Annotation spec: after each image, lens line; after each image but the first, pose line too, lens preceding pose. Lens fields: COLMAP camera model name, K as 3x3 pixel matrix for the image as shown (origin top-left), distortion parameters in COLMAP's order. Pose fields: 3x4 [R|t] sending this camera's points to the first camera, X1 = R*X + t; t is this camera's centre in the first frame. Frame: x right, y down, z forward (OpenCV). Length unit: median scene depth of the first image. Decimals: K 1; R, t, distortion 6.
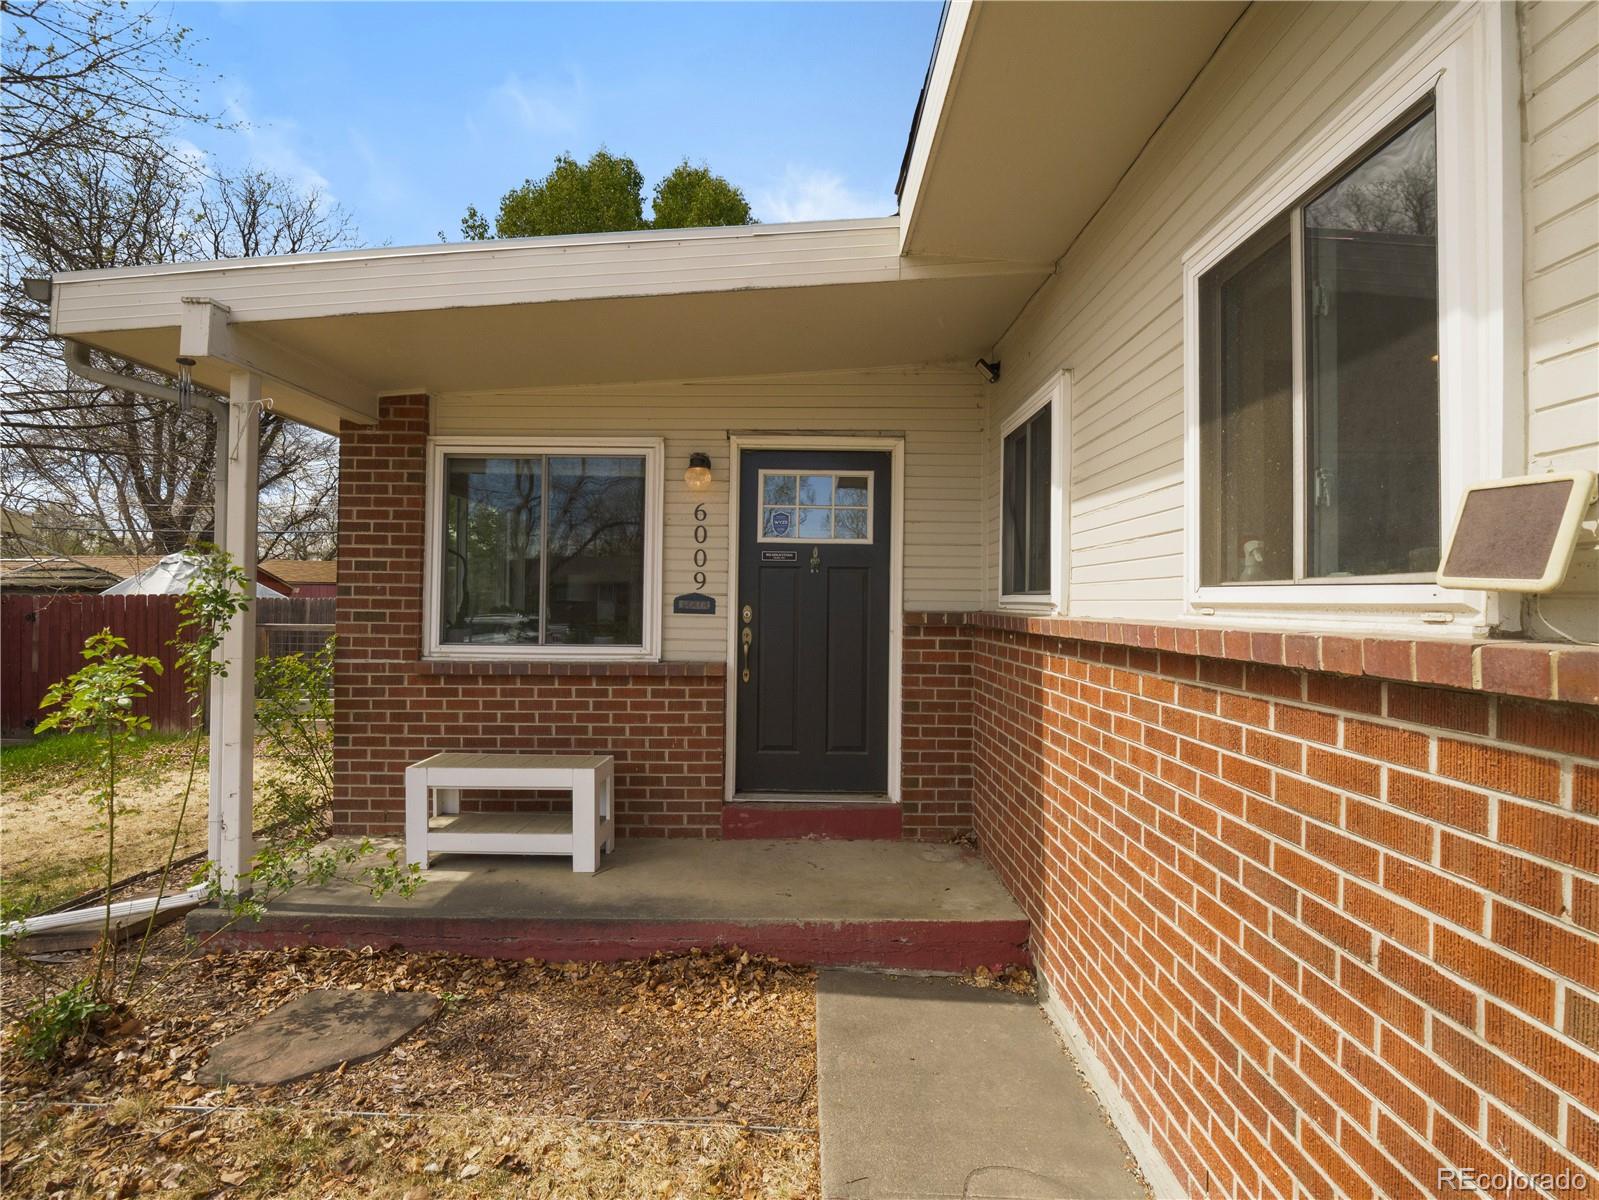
lens RADIAL K [[778.7, 0, 802.9], [0, 778.7, 603.1], [0, 0, 1]] dist [-0.004542, -0.000719]
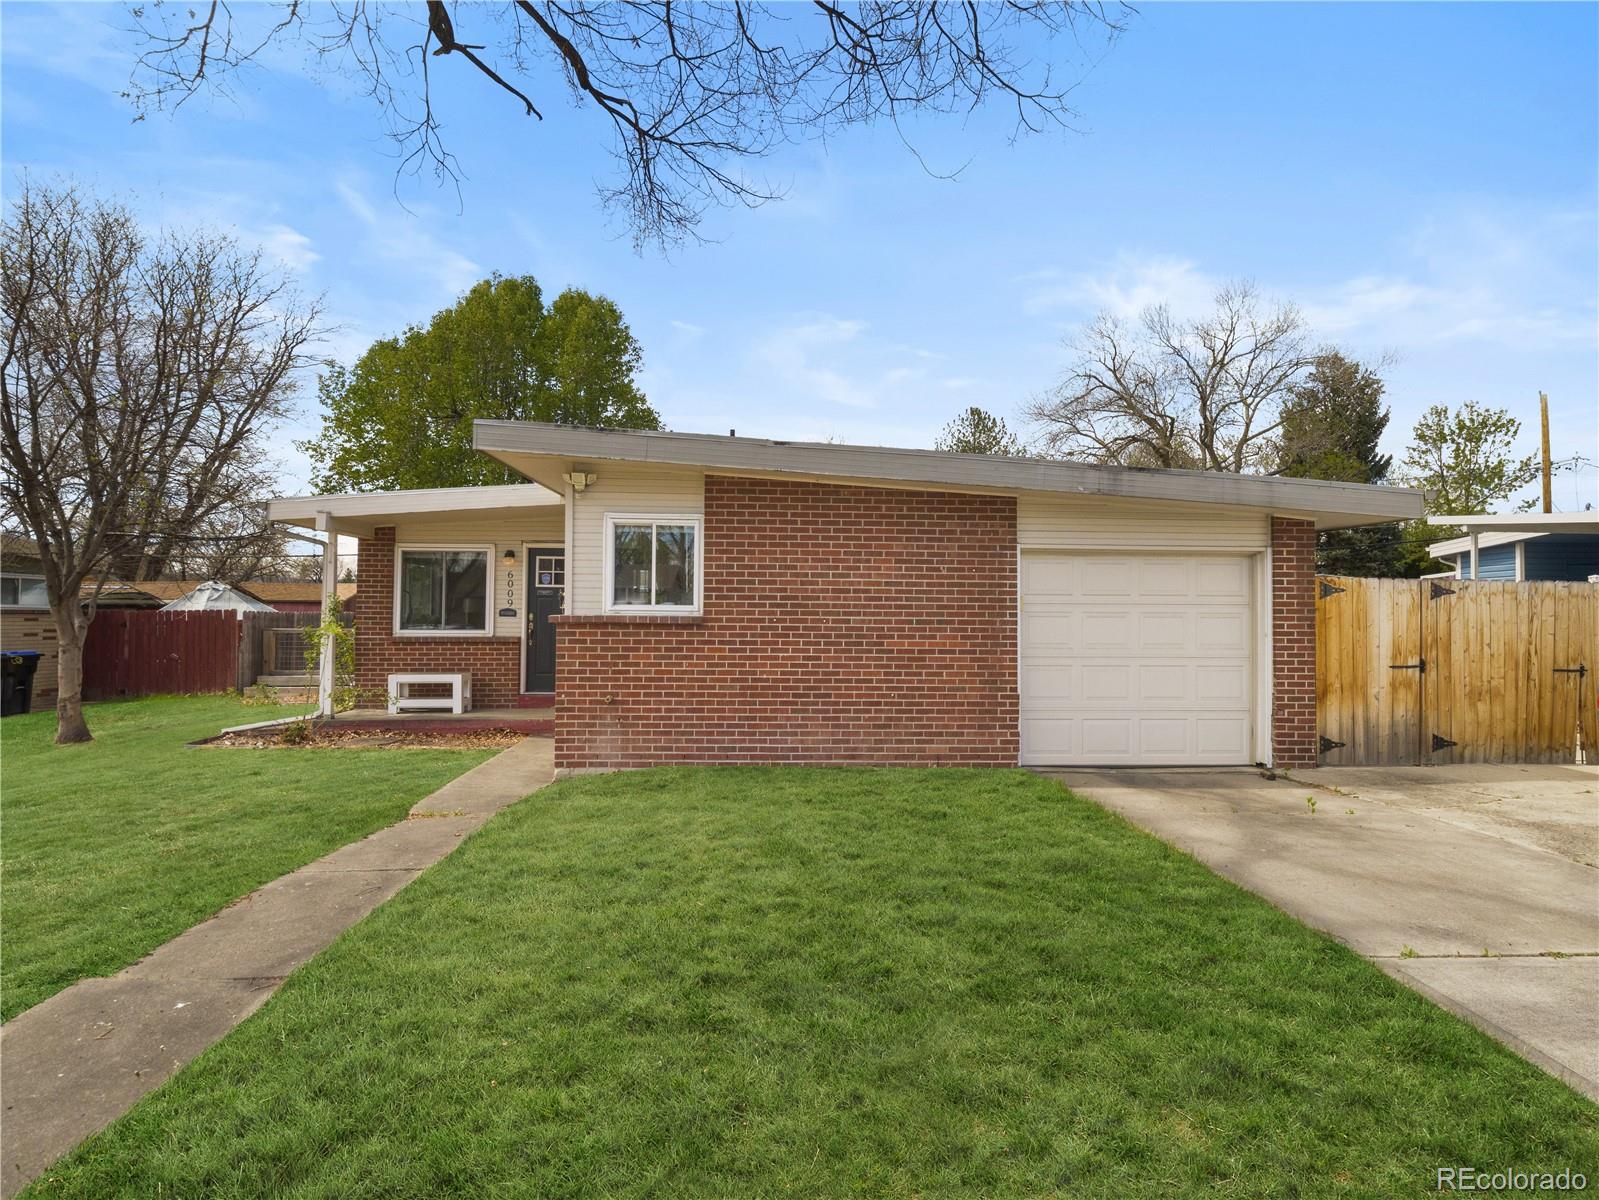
lens RADIAL K [[819.8, 0, 800.4], [0, 819.8, 597.5], [0, 0, 1]] dist [0.003578, 0.001327]
pose [[0.998607, -0.004606, 0.052556, 0.651608], [0.005787, 0.999734, -0.022335, 0.016512], [-0.052440, 0.022608, 0.998368, -1.635416]]
